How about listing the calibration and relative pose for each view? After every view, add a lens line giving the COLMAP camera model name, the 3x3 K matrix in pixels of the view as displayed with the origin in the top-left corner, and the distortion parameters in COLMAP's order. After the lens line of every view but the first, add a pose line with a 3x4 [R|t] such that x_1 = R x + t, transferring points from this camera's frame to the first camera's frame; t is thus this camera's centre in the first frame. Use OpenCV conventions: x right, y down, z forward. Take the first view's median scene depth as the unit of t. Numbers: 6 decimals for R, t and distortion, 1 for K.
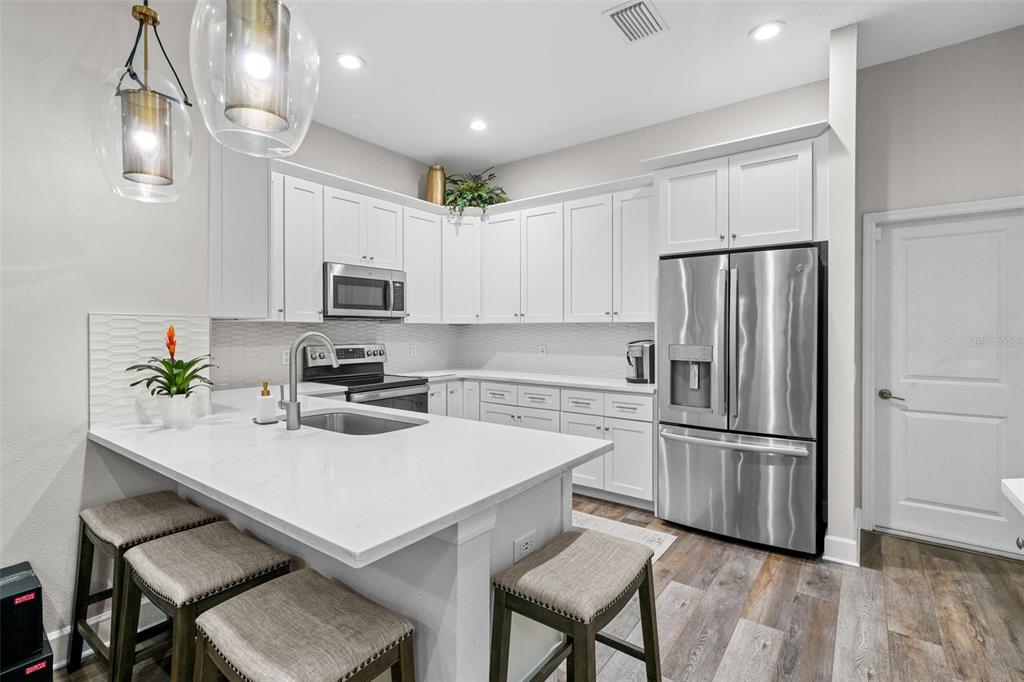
lens RADIAL K [[477.4, 0, 512.0], [0, 477.4, 341.0], [0, 0, 1]] dist [-0.001798, -0.000127]
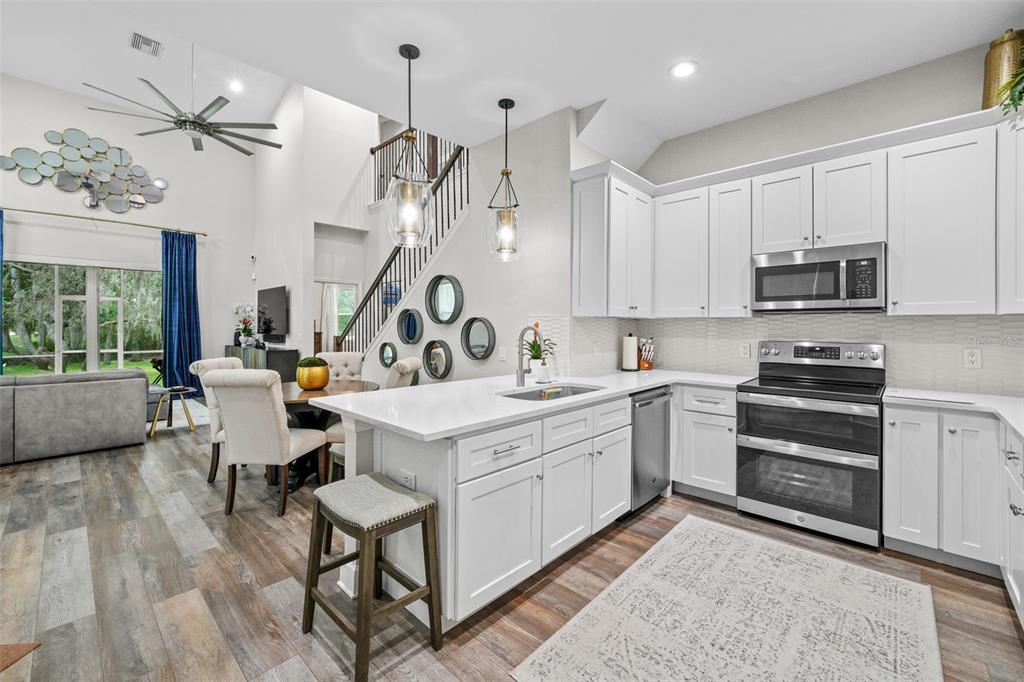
lens RADIAL K [[424.9, 0, 516.2], [0, 424.9, 327.2], [0, 0, 1]] dist [-0.001336, 0.000475]
pose [[-0.109137, 0.007887, -0.993995, 0.476443], [-0.024074, 0.999654, 0.010575, -0.014374], [0.993735, 0.025083, -0.108910, 0.560017]]
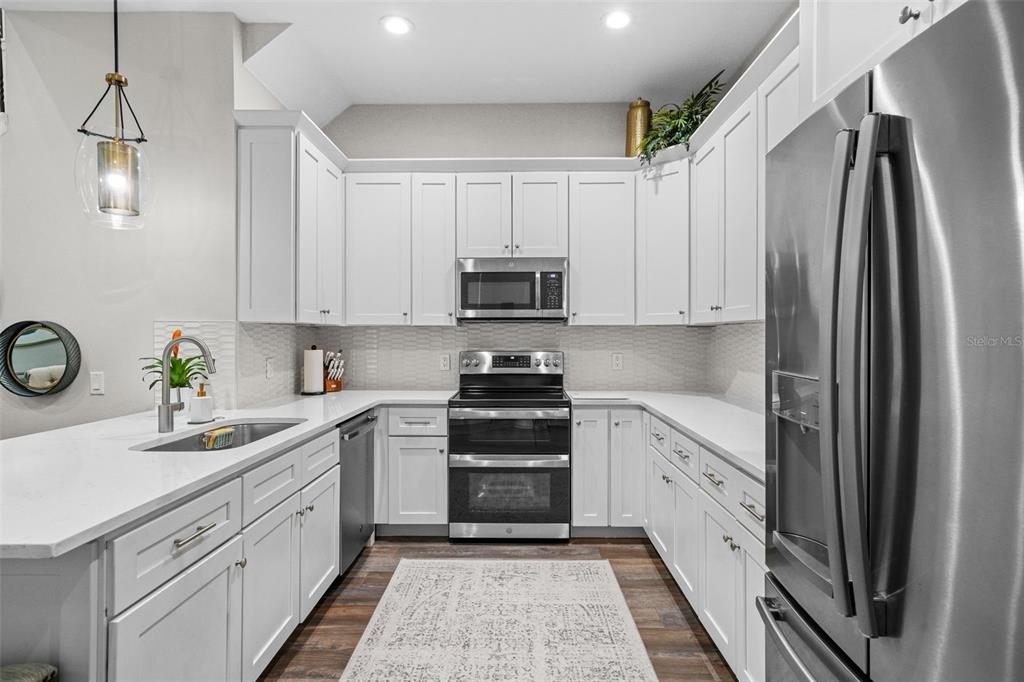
lens RADIAL K [[523.8, 0, 512.0], [0, 523.8, 341.0], [0, 0, 1]] dist [0.005447, 0.001624]
pose [[0.582092, 0.011364, -0.813044, 0.427042], [-0.020363, 0.999792, -0.000605, -0.010363], [0.812868, 0.016908, 0.582202, 0.464094]]
